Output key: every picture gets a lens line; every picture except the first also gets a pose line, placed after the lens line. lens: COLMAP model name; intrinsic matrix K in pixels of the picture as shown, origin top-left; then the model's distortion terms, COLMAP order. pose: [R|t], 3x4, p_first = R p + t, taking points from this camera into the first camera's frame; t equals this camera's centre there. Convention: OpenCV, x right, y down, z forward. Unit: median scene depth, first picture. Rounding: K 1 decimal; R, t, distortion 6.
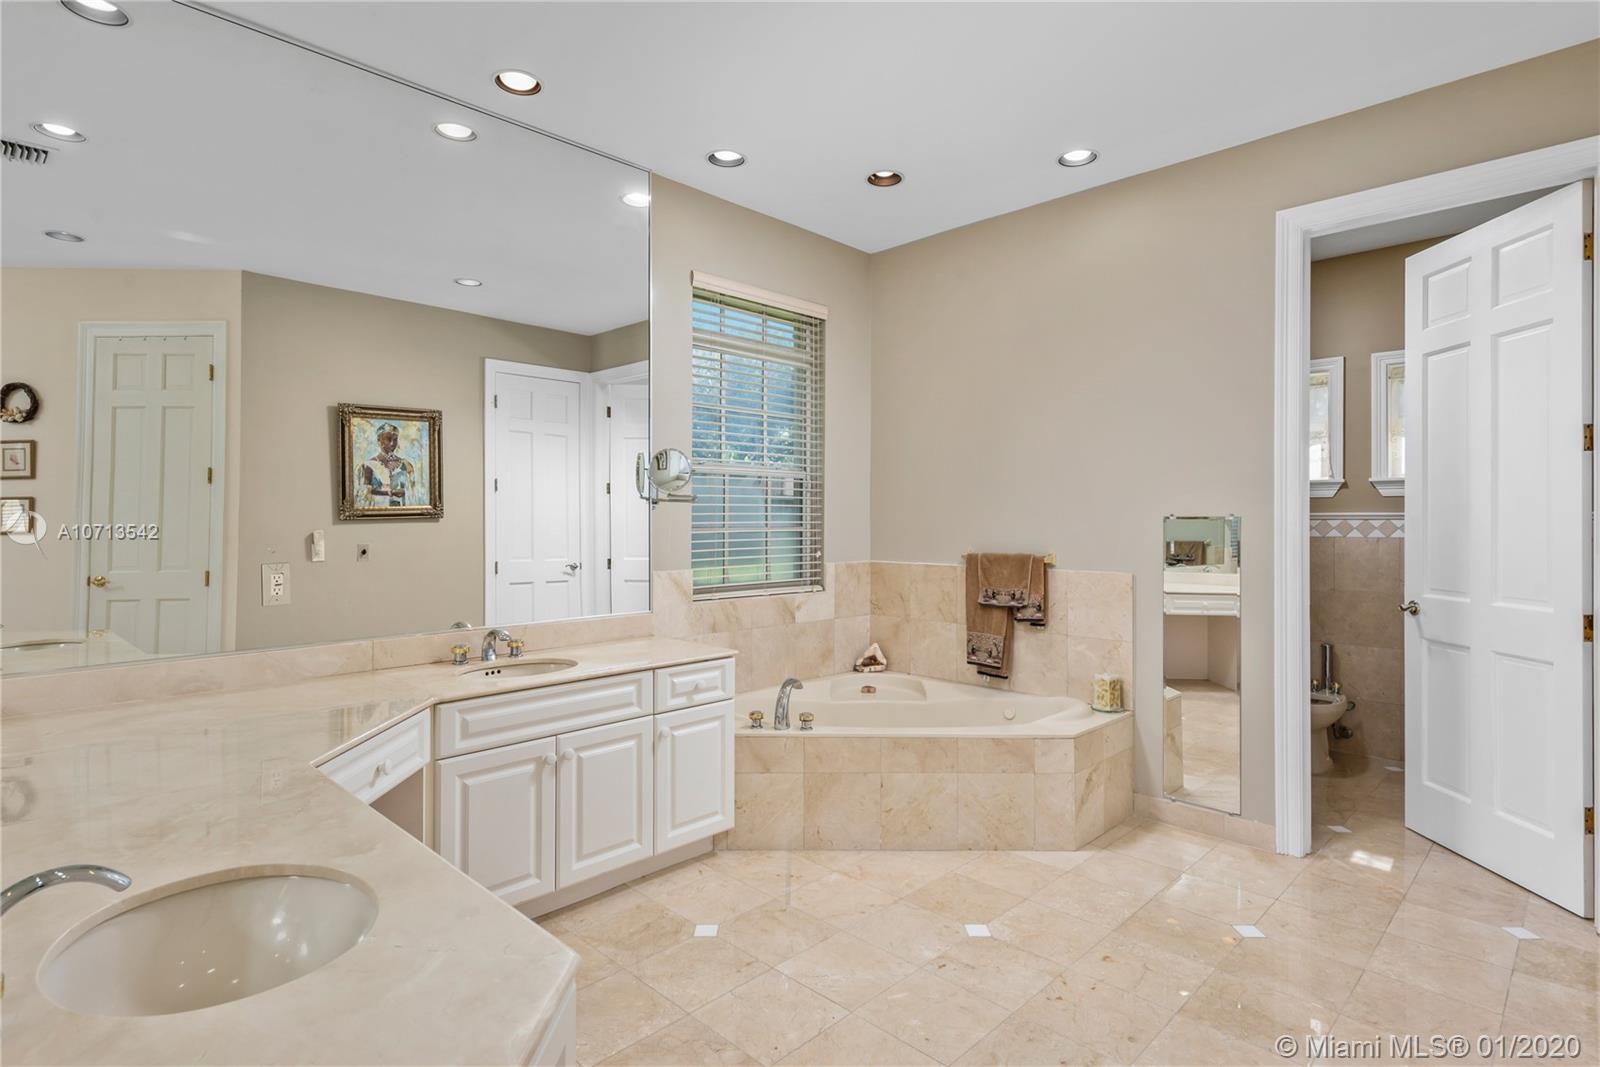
lens RADIAL K [[798.1, 0, 800.0], [0, 798.1, 533.5], [0, 0, 1]] dist [-0.001528, -0.000033]
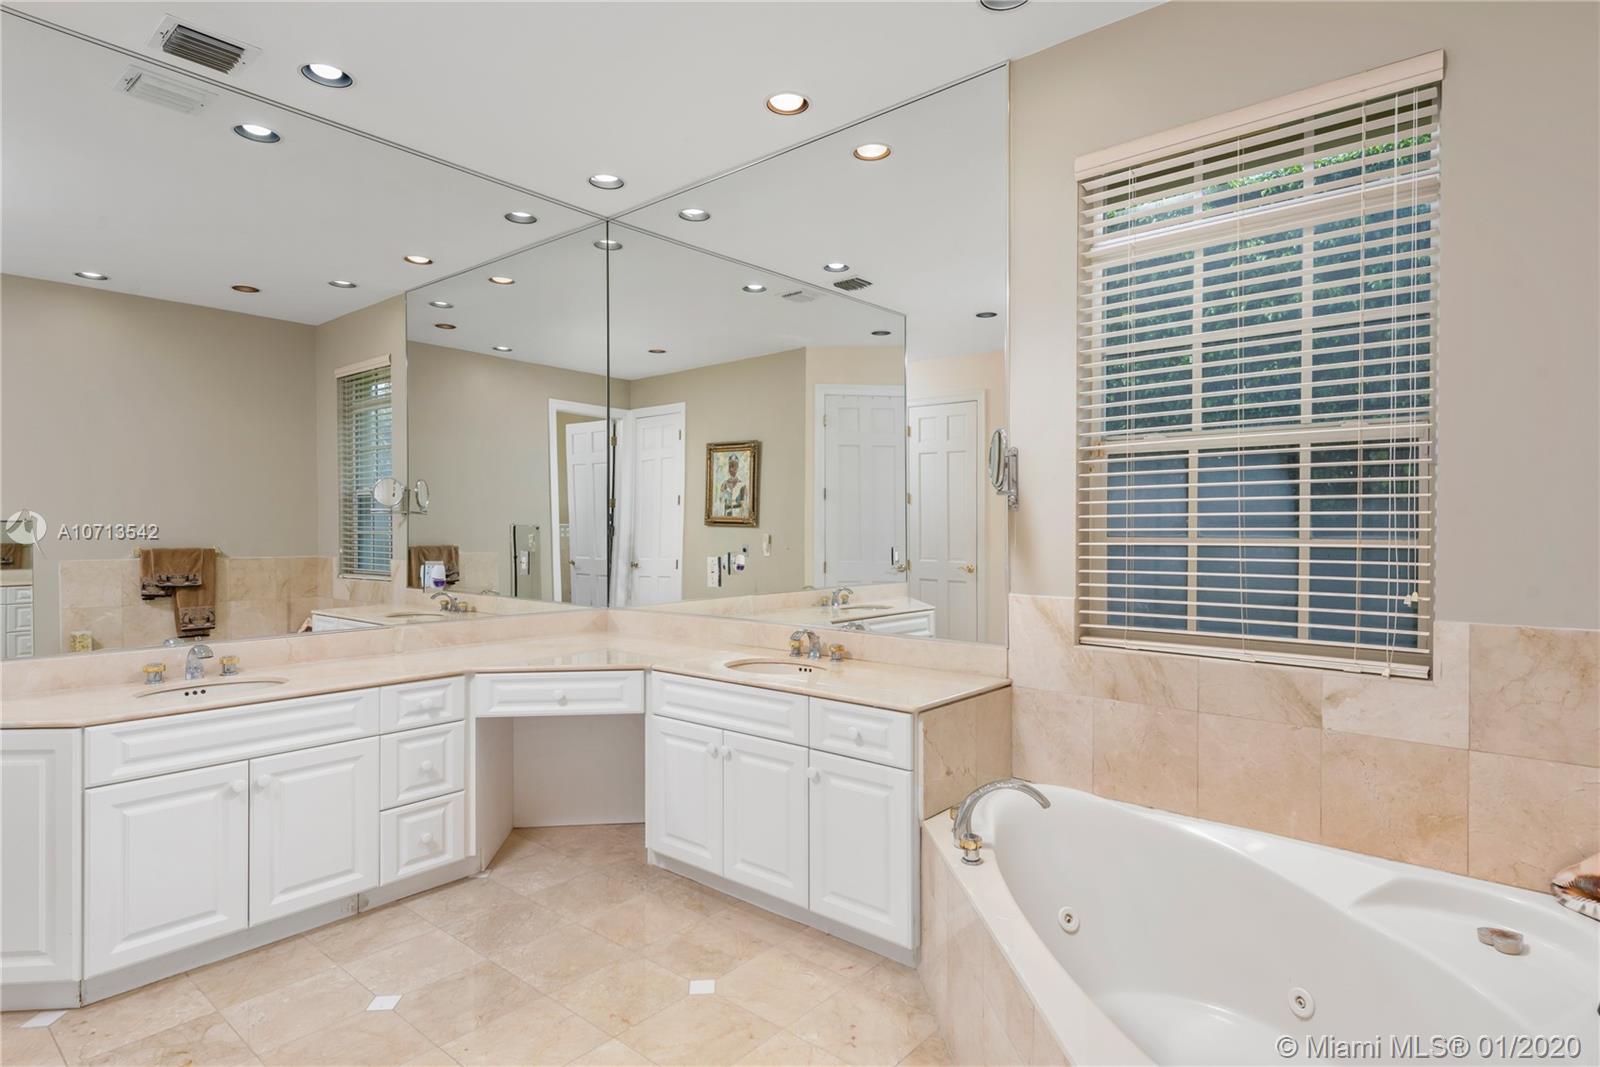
lens RADIAL K [[852.2, 0, 800.0], [0, 852.2, 533.5], [0, 0, 1]] dist [0.113827, -0.000560]
pose [[0.057511, -0.005263, -0.998331, 0.780237], [-0.016091, 0.999851, -0.006198, -0.002625], [0.998215, 0.016421, 0.057418, 0.935631]]
